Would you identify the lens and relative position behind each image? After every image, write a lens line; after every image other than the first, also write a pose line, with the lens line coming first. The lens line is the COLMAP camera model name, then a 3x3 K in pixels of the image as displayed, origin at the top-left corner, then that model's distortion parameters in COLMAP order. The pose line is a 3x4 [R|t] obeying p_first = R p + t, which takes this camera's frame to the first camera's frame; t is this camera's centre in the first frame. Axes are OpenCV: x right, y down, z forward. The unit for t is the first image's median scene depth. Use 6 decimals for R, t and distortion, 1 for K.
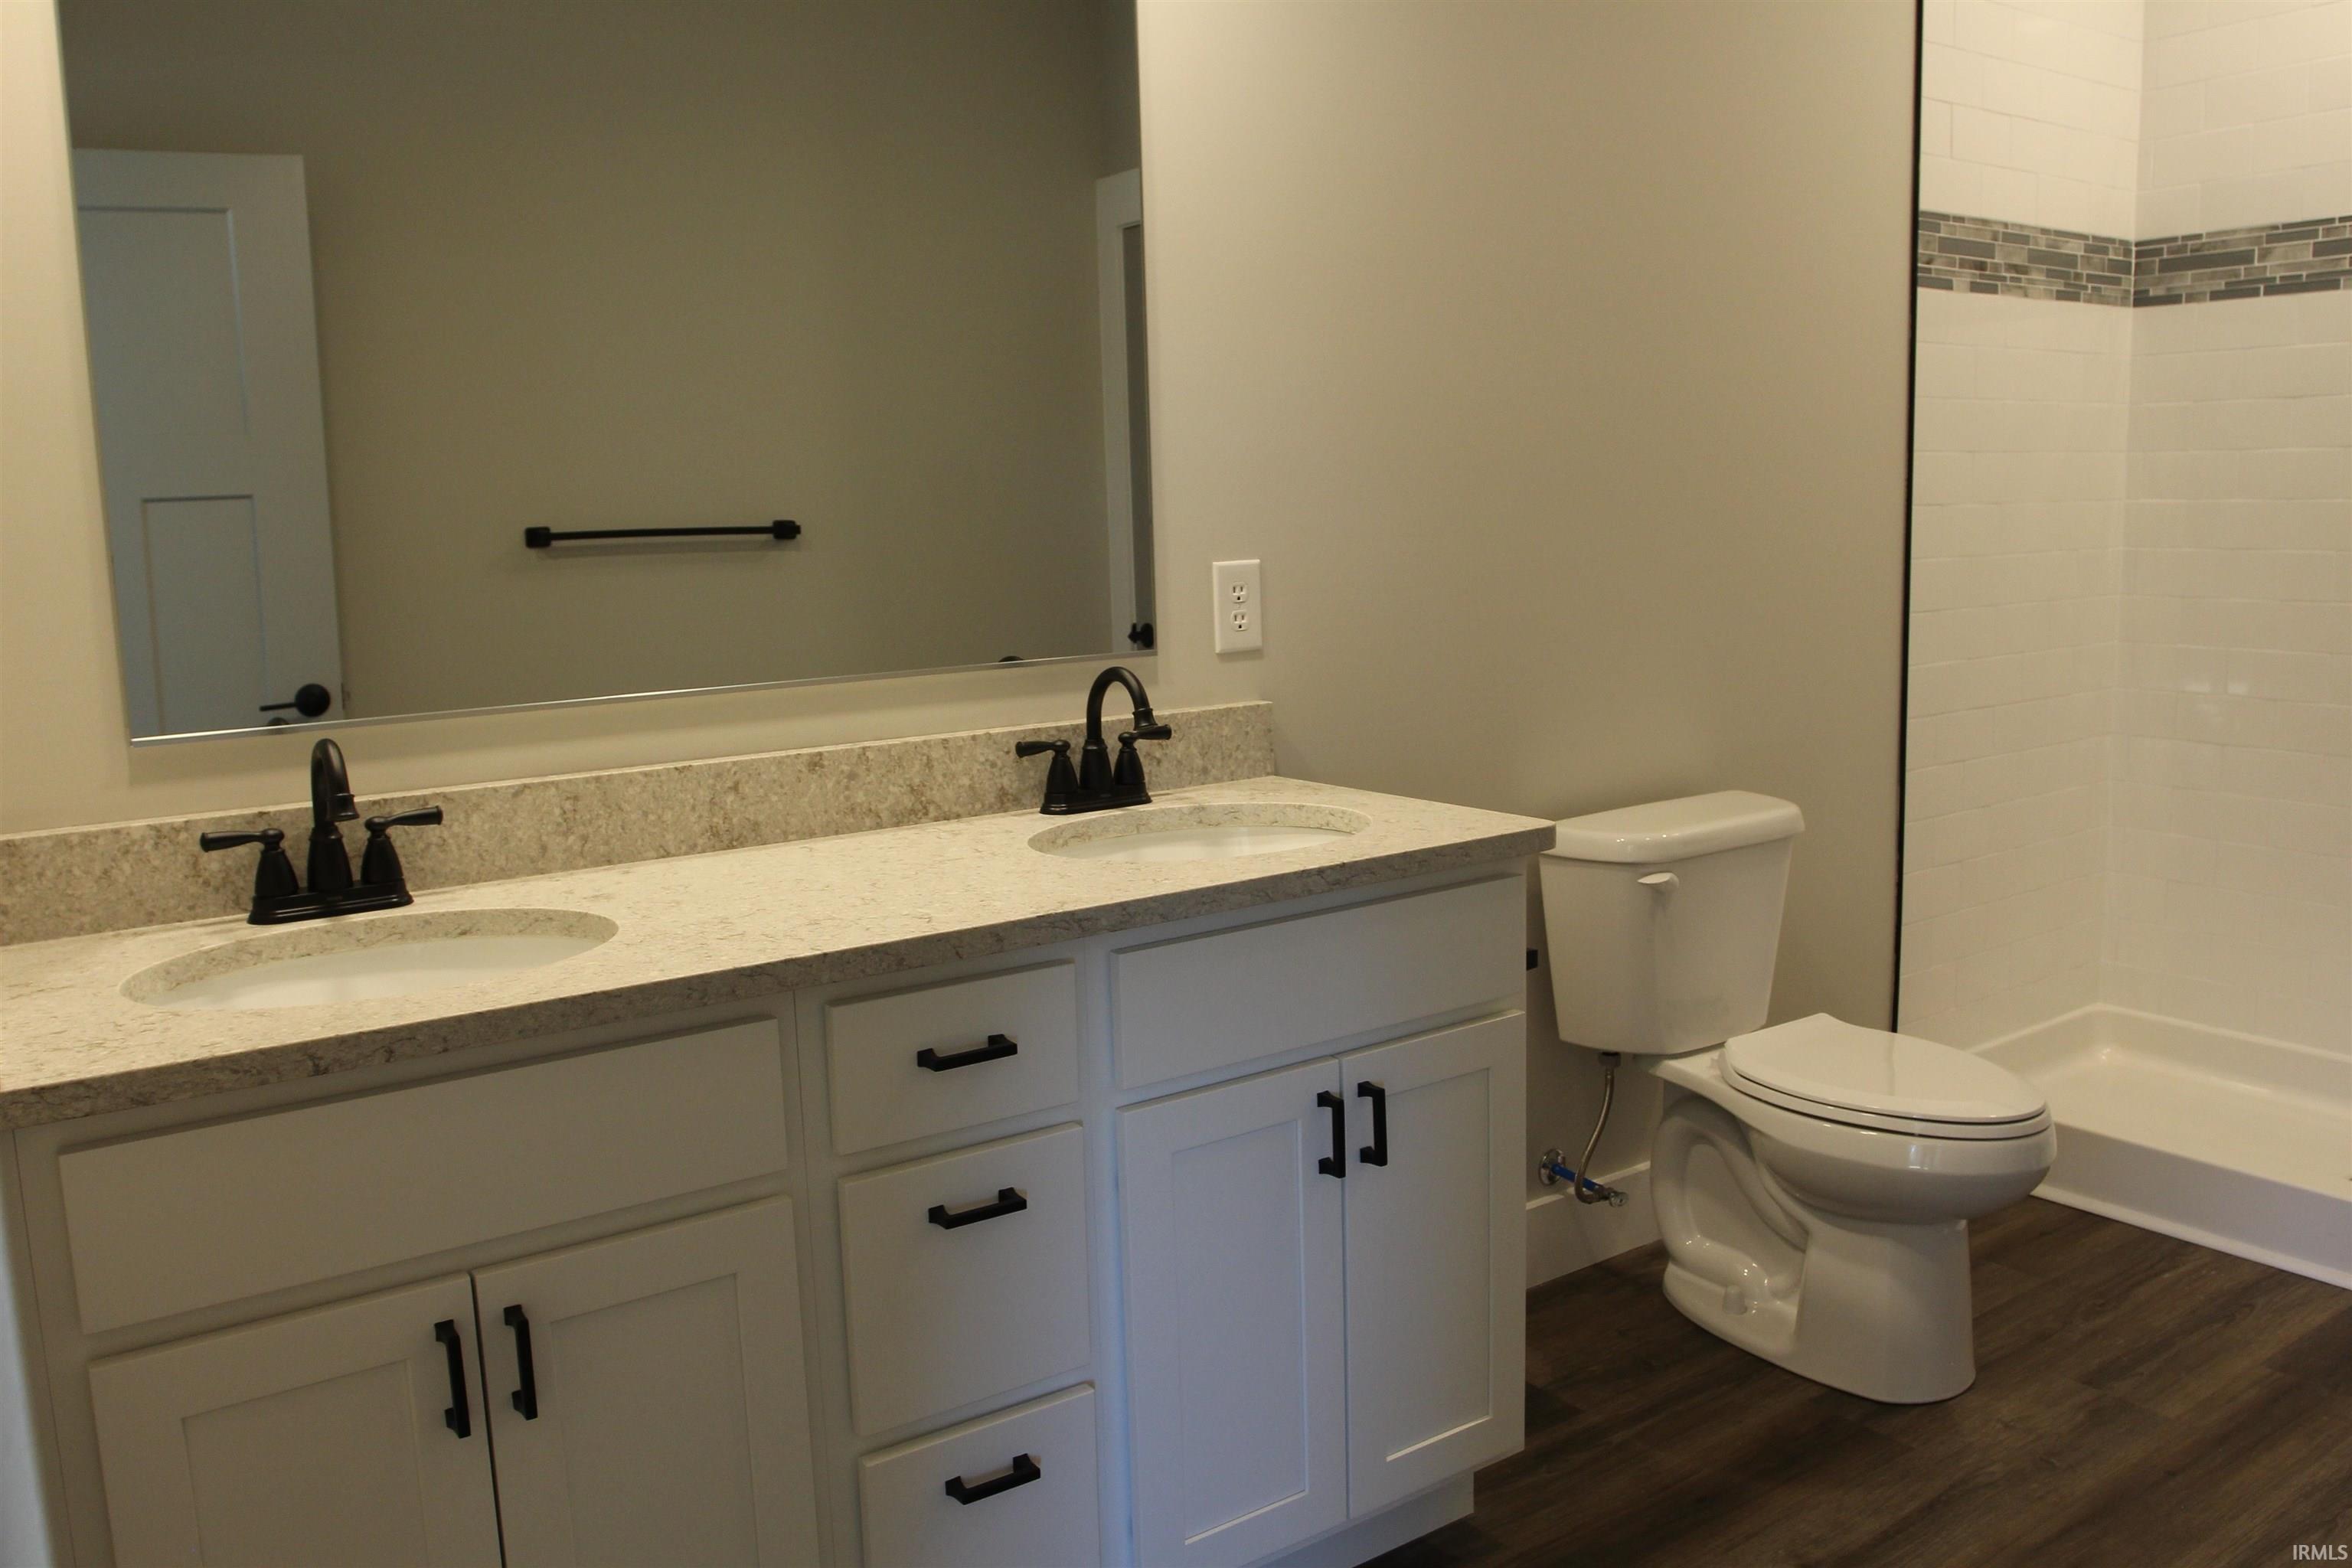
lens RADIAL K [[1843.6, 0, 1174.2], [0, 1843.6, 774.5], [0, 0, 1]] dist [-0.089930, 0.052948]
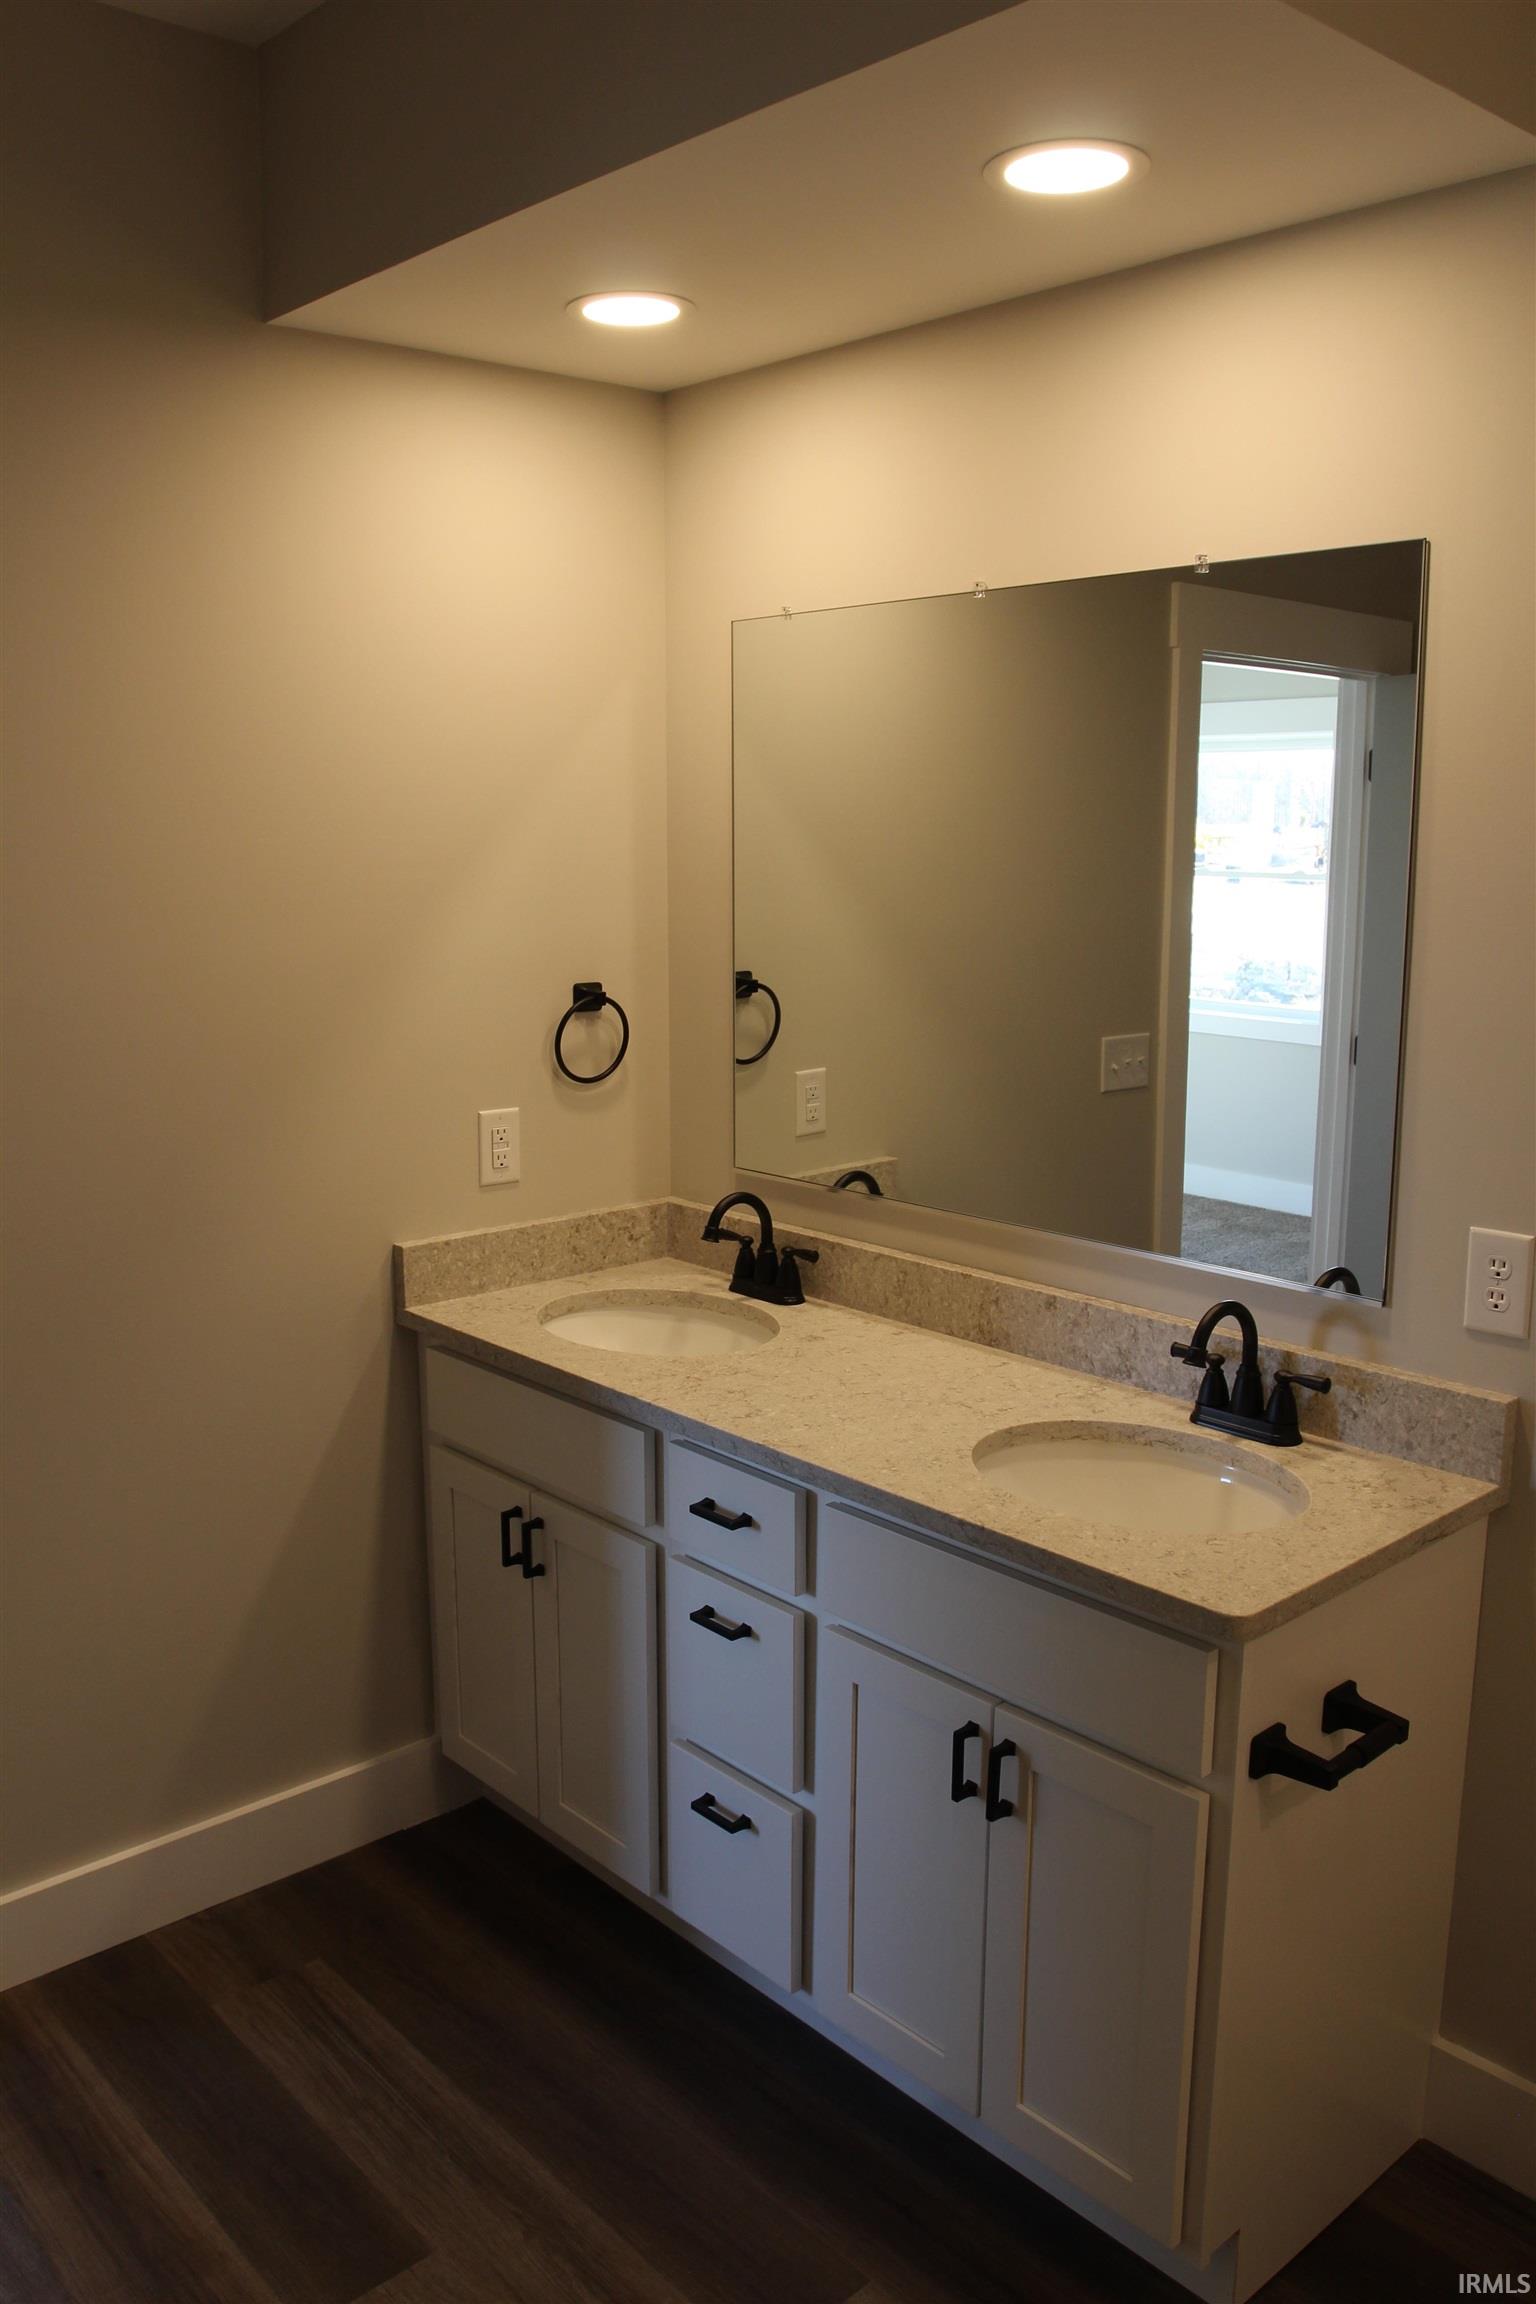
lens RADIAL K [[1805.9, 0, 754.8], [0, 1805.9, 1157.8], [0, 0, 1]] dist [-0.089930, 0.052948]
pose [[0.124400, 0.207935, -0.970200, 0.605630], [-0.148795, 0.970648, 0.188952, -0.195322], [0.981012, 0.120855, 0.151688, 0.405893]]
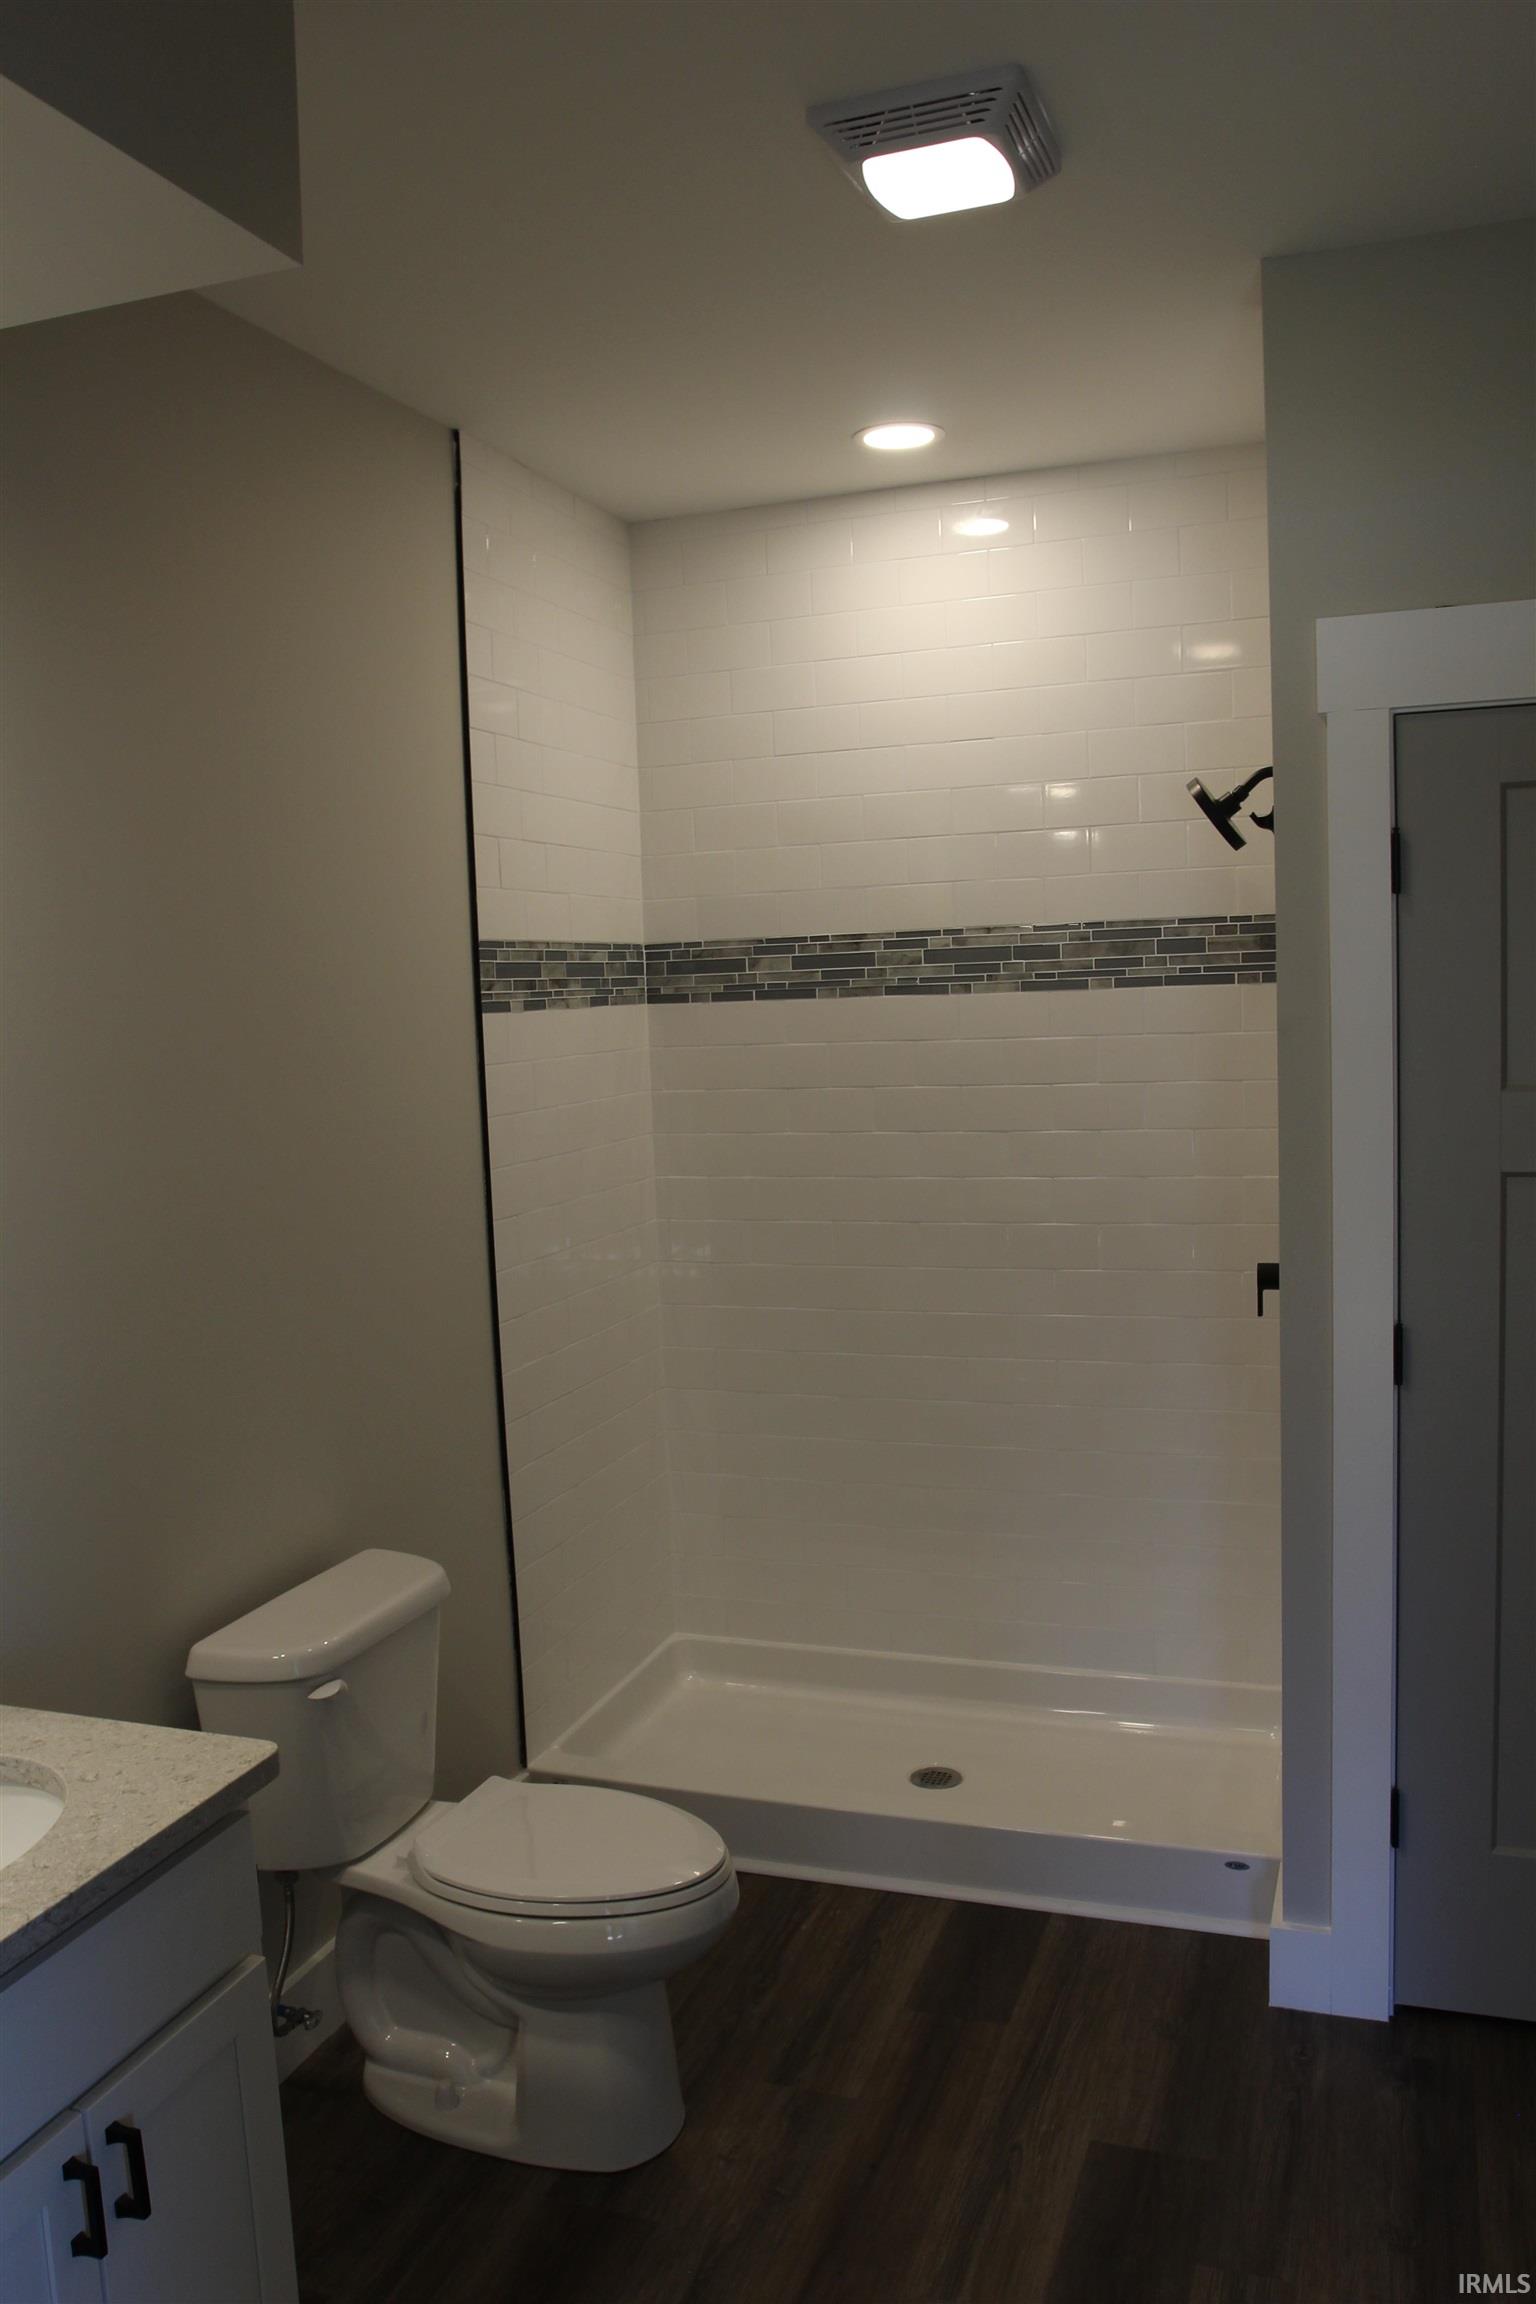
lens RADIAL K [[1805.9, 0, 754.8], [0, 1805.9, 1157.8], [0, 0, 1]] dist [-0.089930, 0.052948]
pose [[0.820271, -0.062043, 0.568600, -0.053046], [0.102870, 0.993892, -0.039952, -0.131595], [-0.562648, 0.091263, 0.821644, 0.073666]]
